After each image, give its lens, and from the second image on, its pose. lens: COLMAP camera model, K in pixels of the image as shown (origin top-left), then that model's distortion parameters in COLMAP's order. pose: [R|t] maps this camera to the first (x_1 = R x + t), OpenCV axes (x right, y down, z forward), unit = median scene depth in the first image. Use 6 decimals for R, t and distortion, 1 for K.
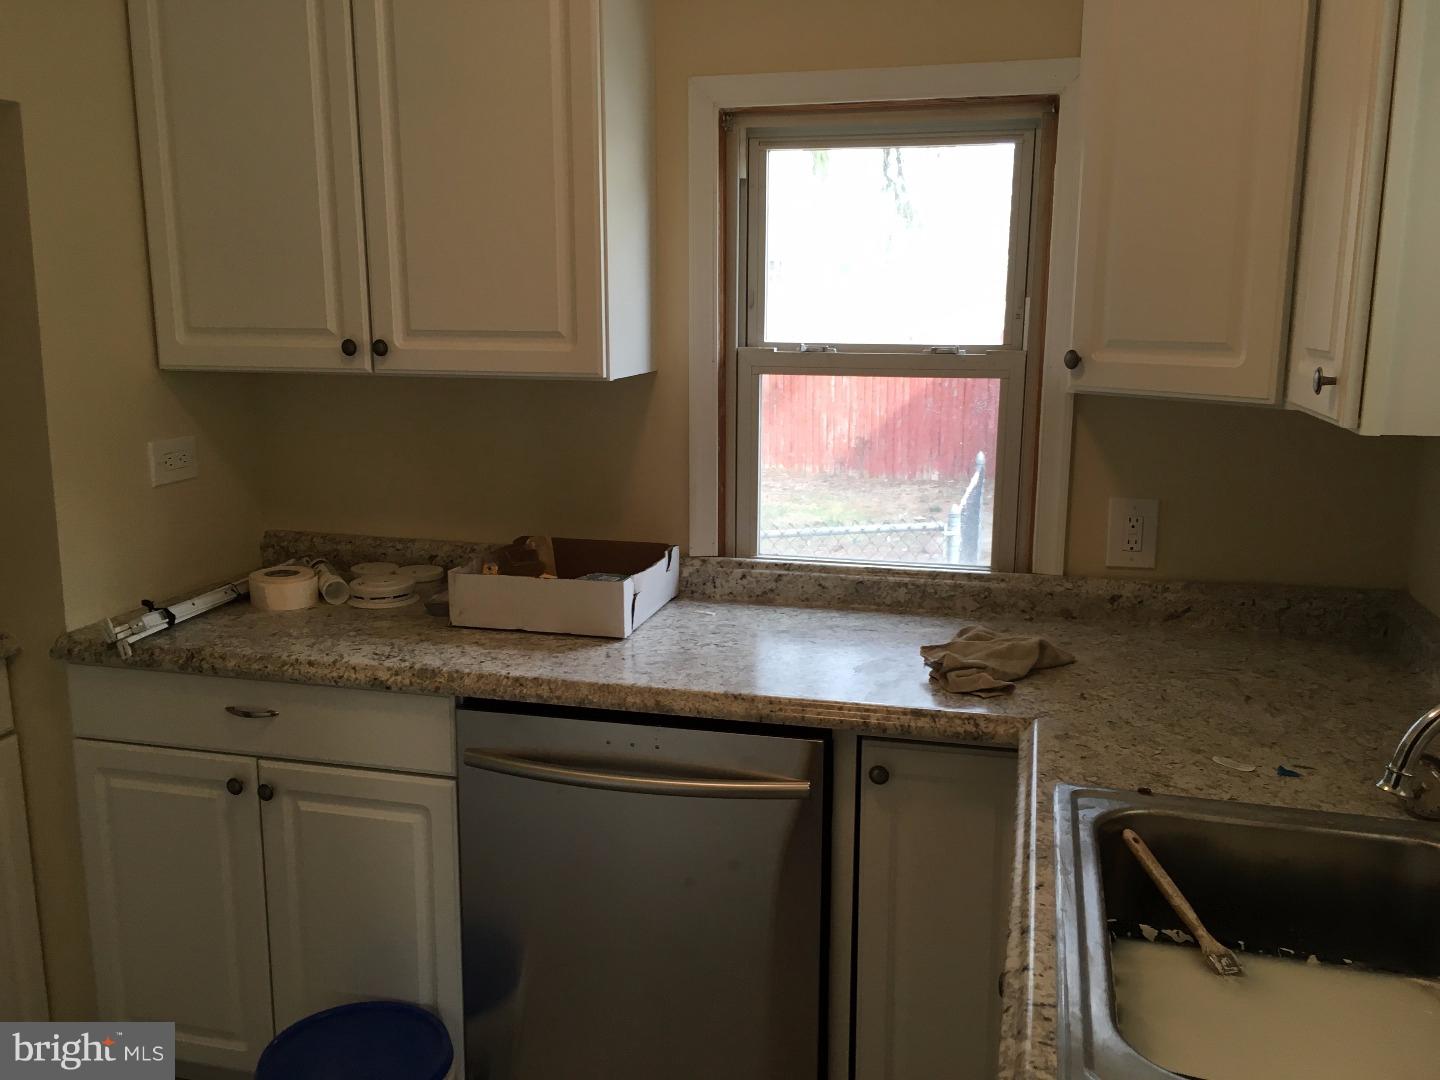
lens RADIAL K [[1239.3, 0, 714.8], [0, 1239.3, 546.6], [0, 0, 1]] dist [-0.002768, 0.218364]
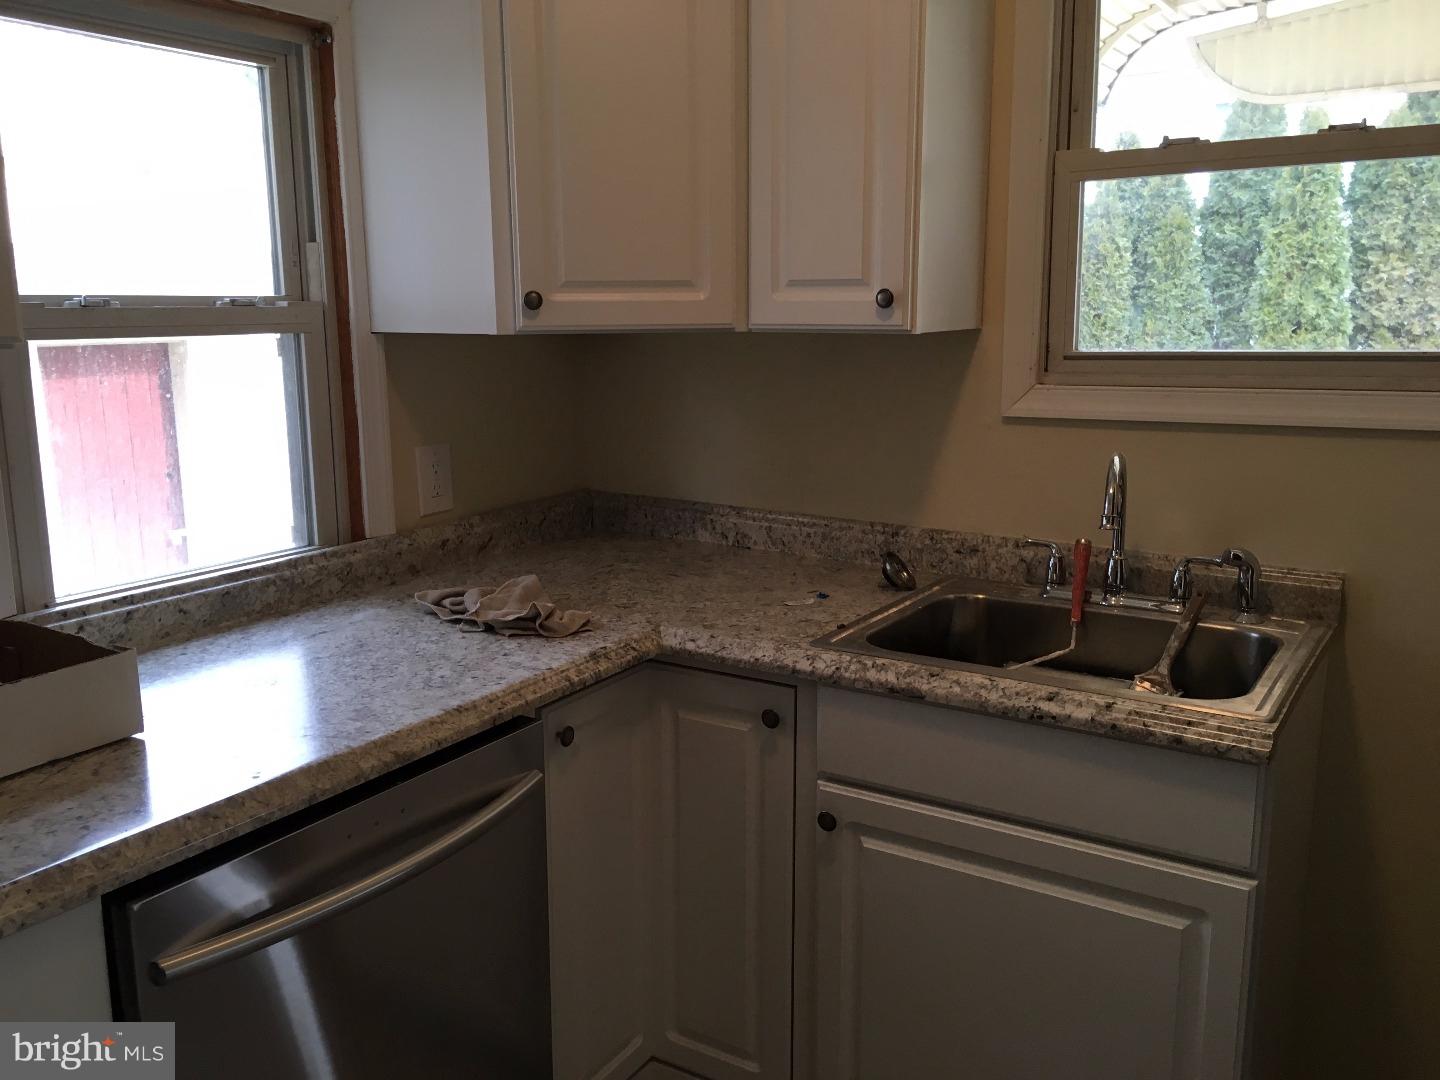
lens RADIAL K [[1264.1, 0, 720.0], [0, 1264.1, 540.0], [0, 0, 1]] dist [0.078283, -0.124249]
pose [[0.283022, -0.186429, 0.940820, -0.583696], [0.189065, 0.972524, 0.135836, -0.058437], [-0.940294, 0.139432, 0.310493, 0.459786]]
